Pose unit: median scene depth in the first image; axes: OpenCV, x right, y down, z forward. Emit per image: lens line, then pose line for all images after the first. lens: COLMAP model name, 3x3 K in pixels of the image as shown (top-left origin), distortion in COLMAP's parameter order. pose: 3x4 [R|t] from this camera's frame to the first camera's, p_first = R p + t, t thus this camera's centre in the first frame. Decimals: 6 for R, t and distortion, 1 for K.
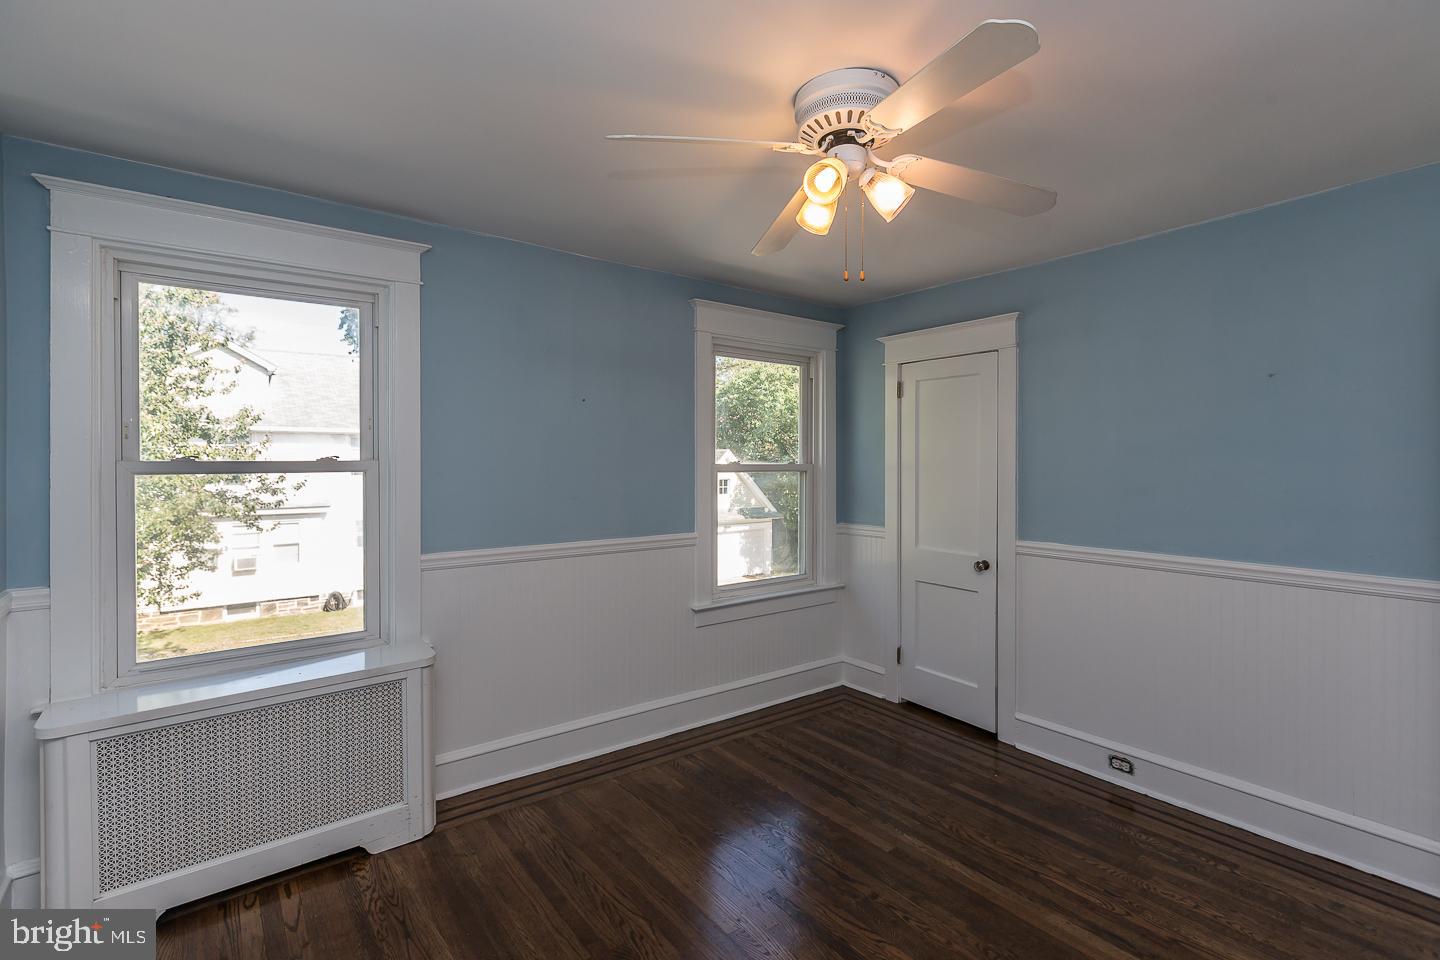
lens RADIAL K [[669.8, 0, 716.2], [0, 669.8, 472.0], [0, 0, 1]] dist [-0.000009, 0.000051]
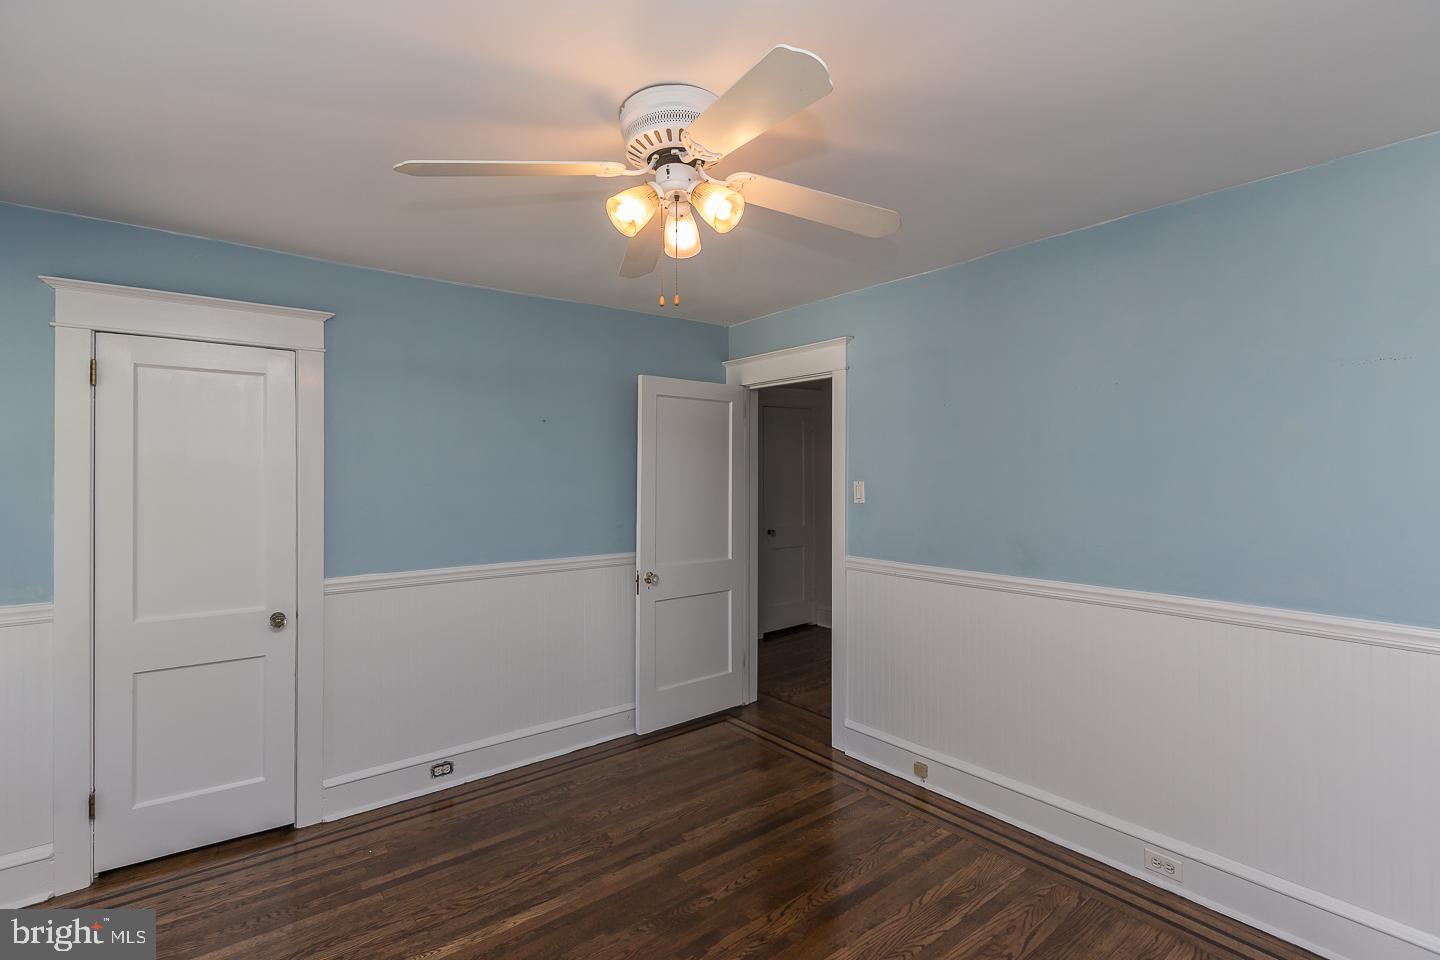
lens RADIAL K [[661.7, 0, 717.6], [0, 661.7, 475.1], [0, 0, 1]] dist [-0.000558, -0.000650]
pose [[-0.031568, -0.004107, 0.999493, -0.401669], [0.016039, 0.999861, 0.004615, -0.026233], [-0.999373, 0.016176, -0.031498, 0.511731]]
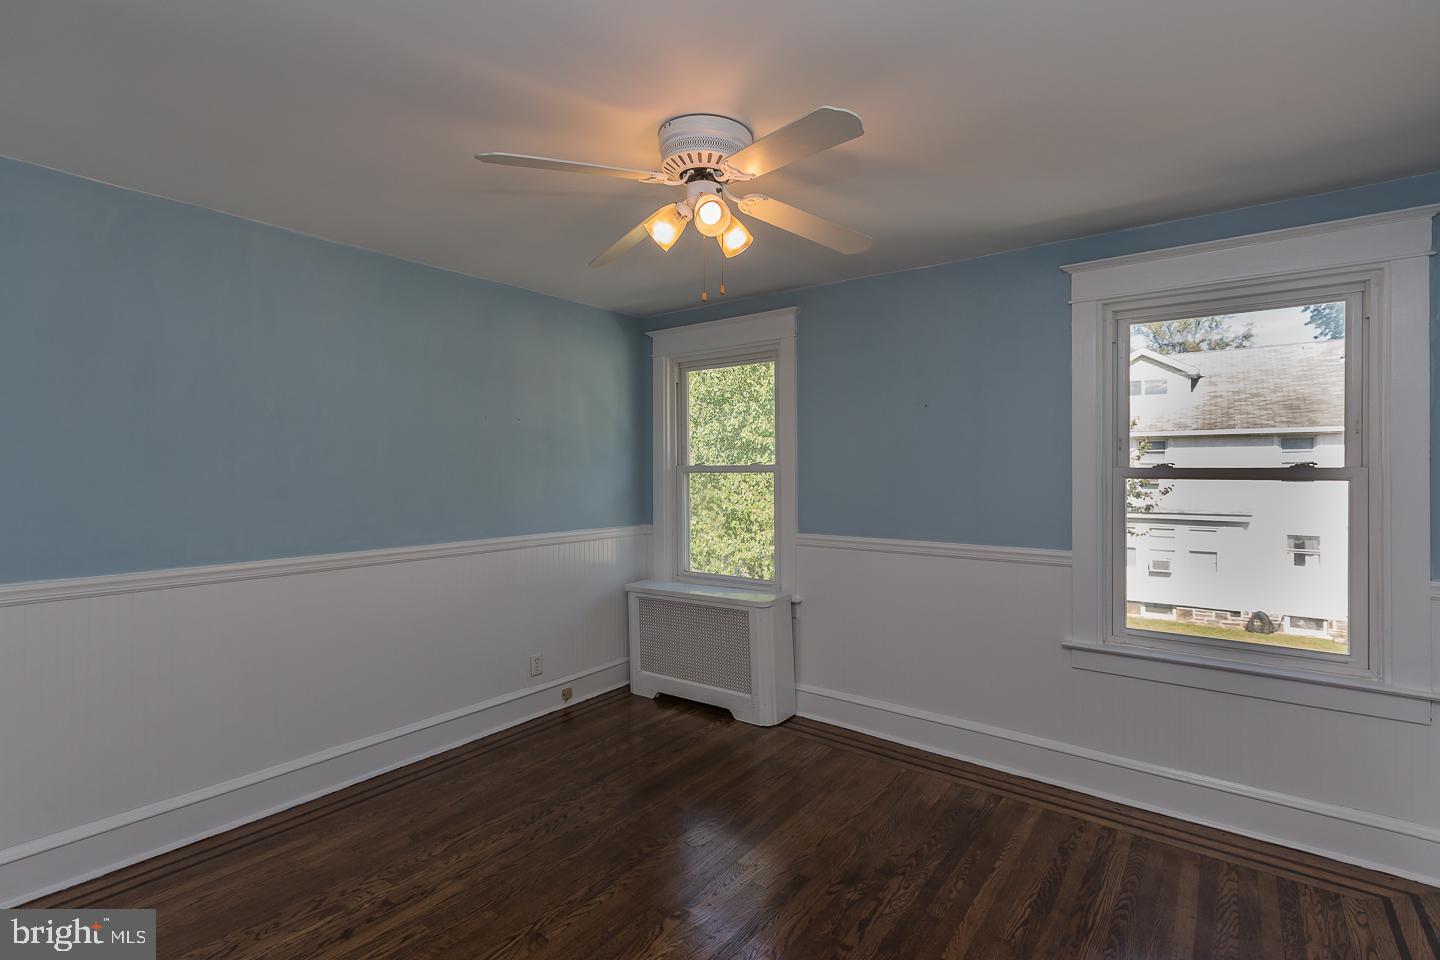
lens RADIAL K [[675.8, 0, 715.5], [0, 675.8, 490.0], [0, 0, 1]] dist [0.001096, 0.000335]
pose [[0.255432, 0.031074, -0.966327, 0.689248], [-0.012656, 0.999505, 0.028796, -0.002906], [0.966744, 0.004875, 0.255699, 0.392128]]
